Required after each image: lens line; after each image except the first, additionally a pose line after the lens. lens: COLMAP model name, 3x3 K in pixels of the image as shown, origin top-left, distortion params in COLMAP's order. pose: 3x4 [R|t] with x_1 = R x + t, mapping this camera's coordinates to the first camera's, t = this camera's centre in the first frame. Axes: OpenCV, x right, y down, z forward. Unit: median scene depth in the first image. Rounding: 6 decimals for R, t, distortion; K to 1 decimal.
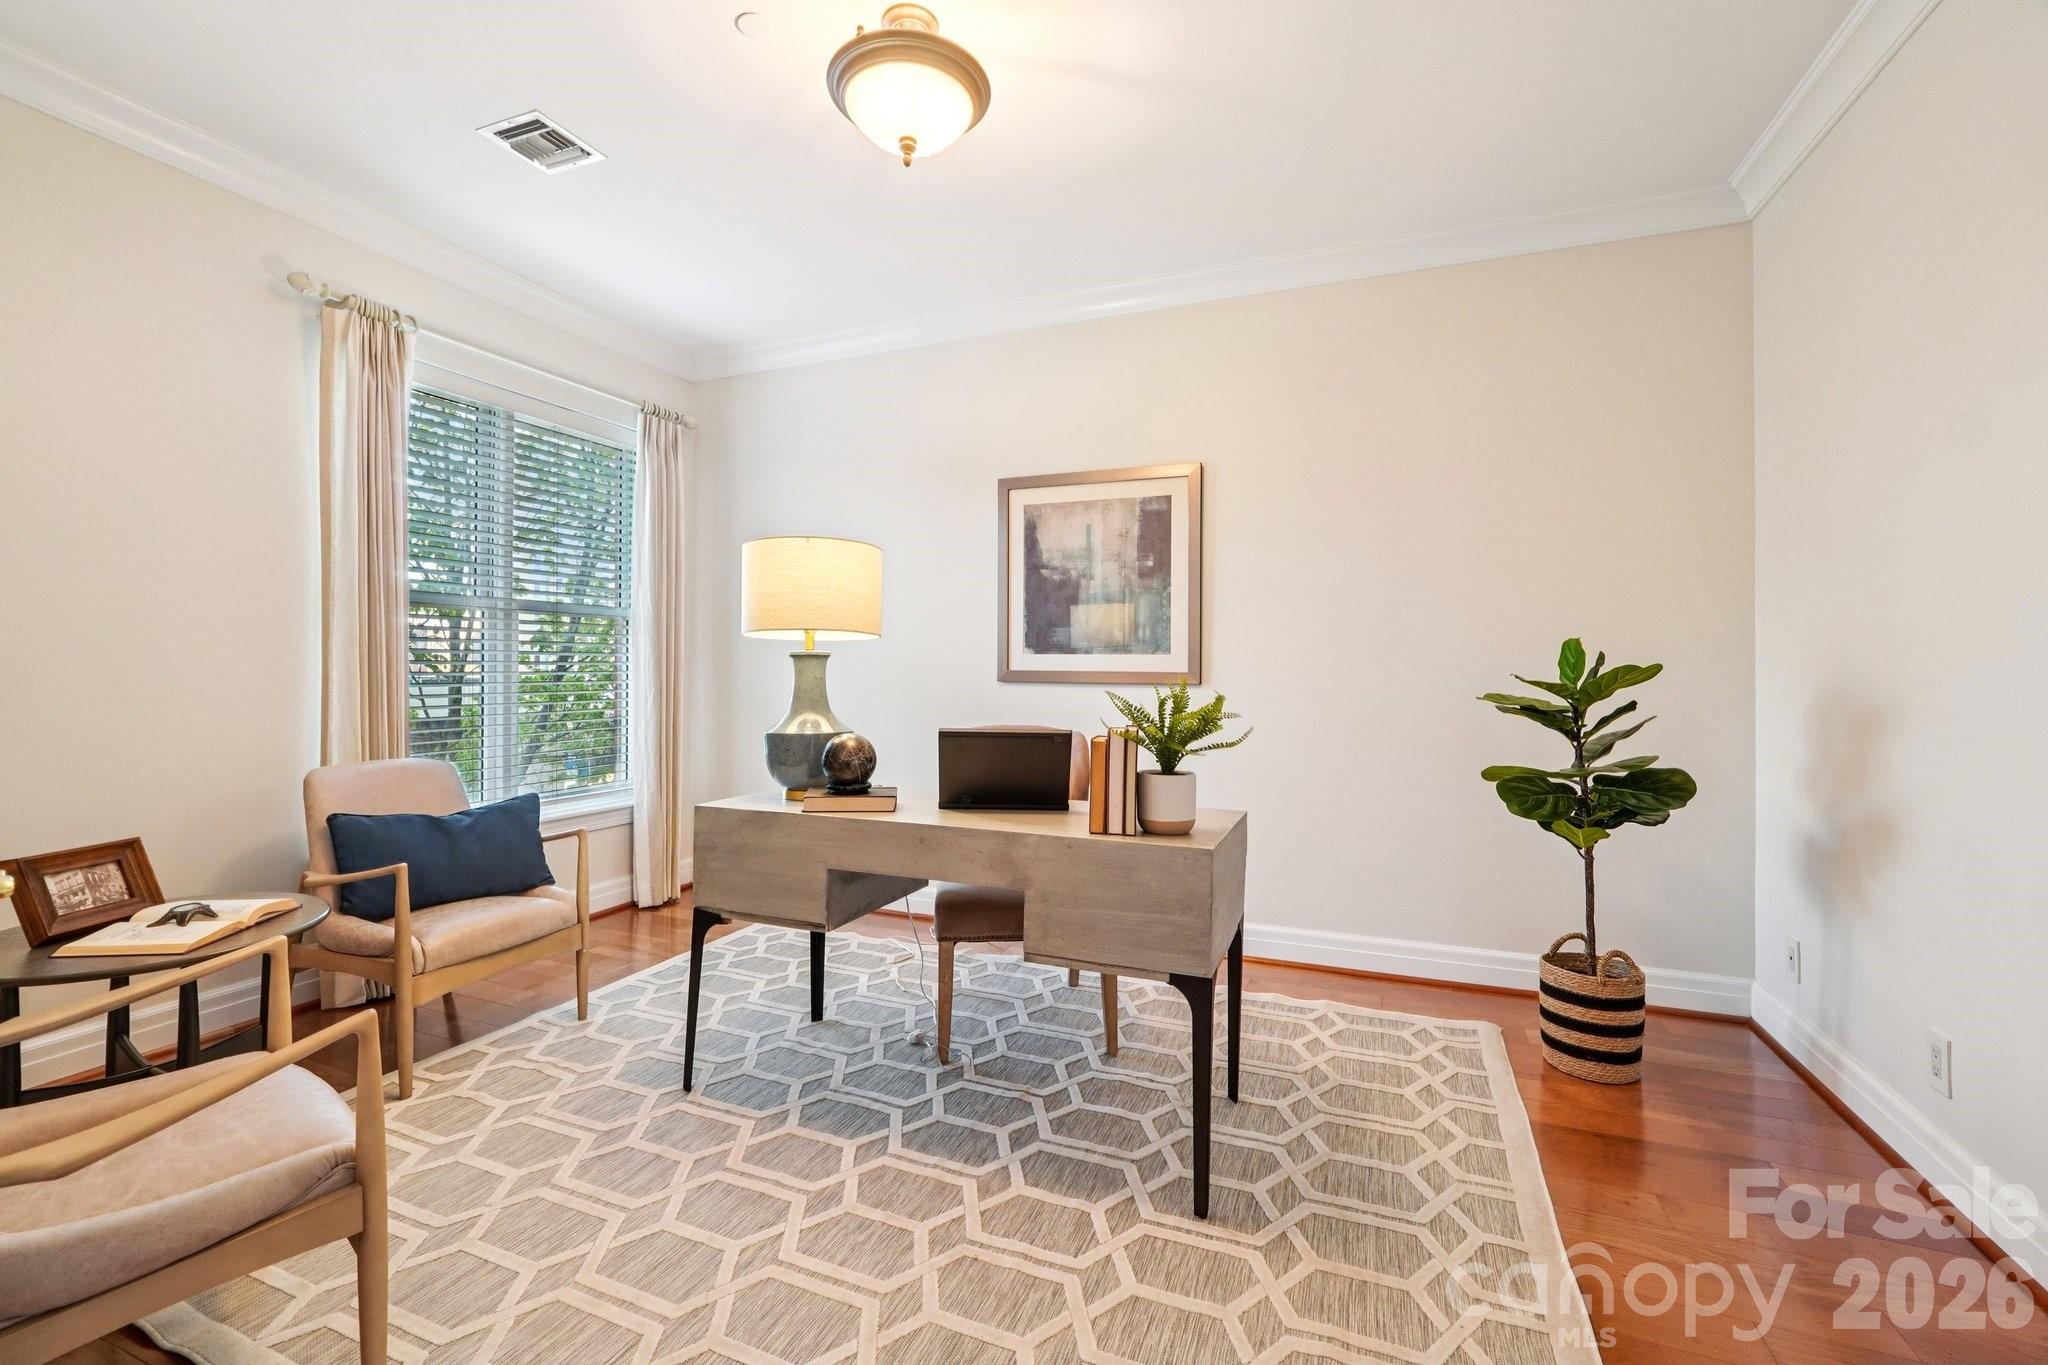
lens RADIAL K [[854.3, 0, 1021.1], [0, 854.3, 674.2], [0, 0, 1]] dist [0.012238, 0.000094]
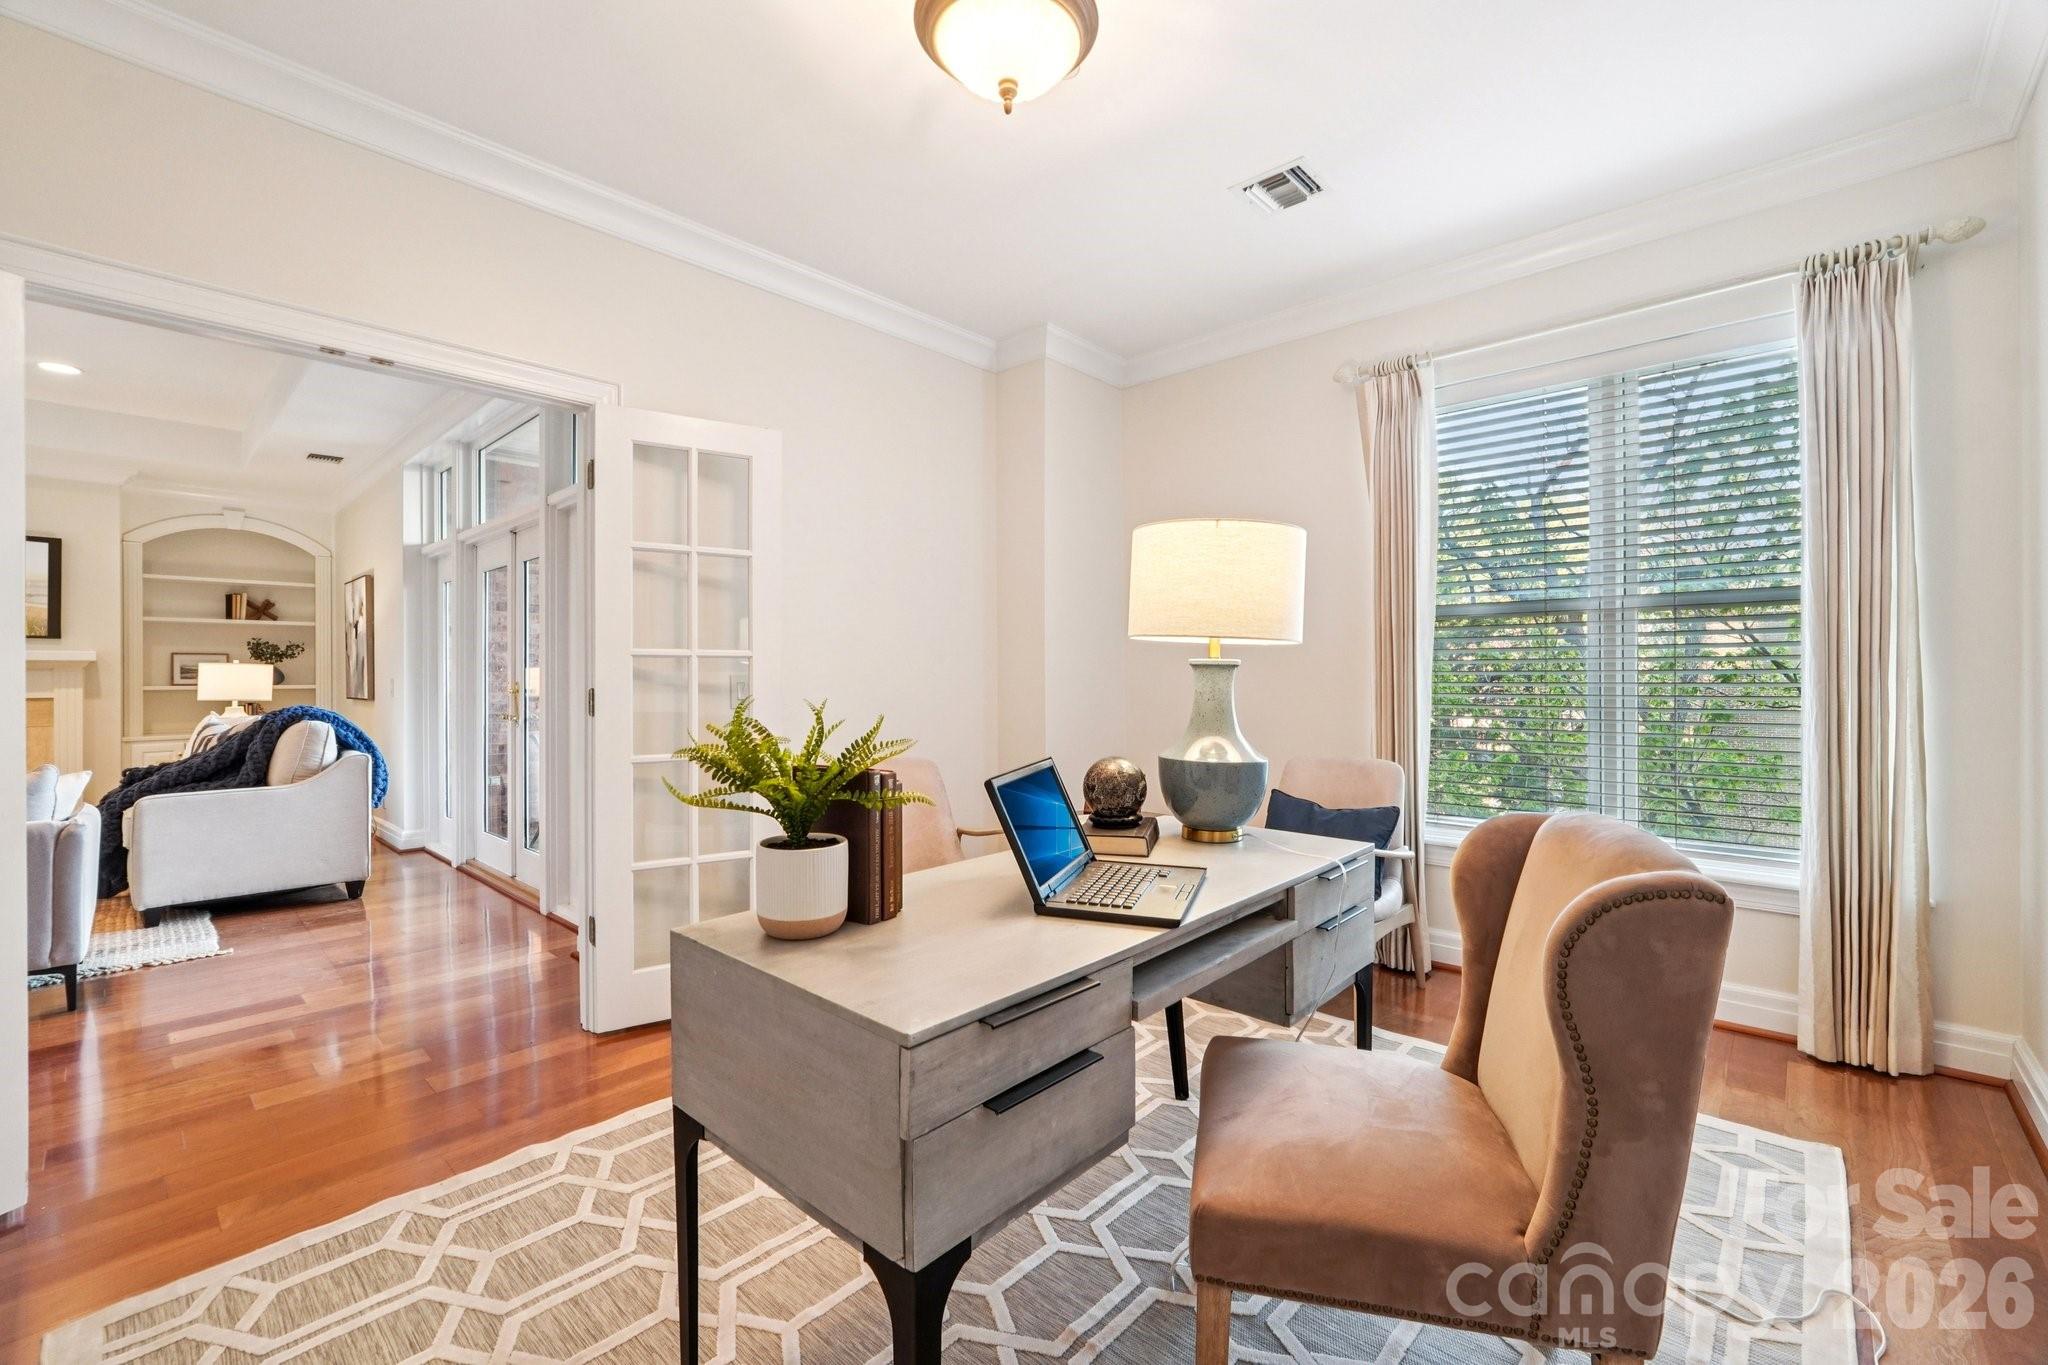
lens RADIAL K [[854.3, 0, 1021.7], [0, 854.3, 692.0], [0, 0, 1]] dist [0.012238, 0.000094]
pose [[-0.347021, 0.005265, -0.937843, 0.583879], [0.004227, 0.999983, 0.004050, -0.000046], [0.937848, -0.002559, -0.347037, 1.108813]]
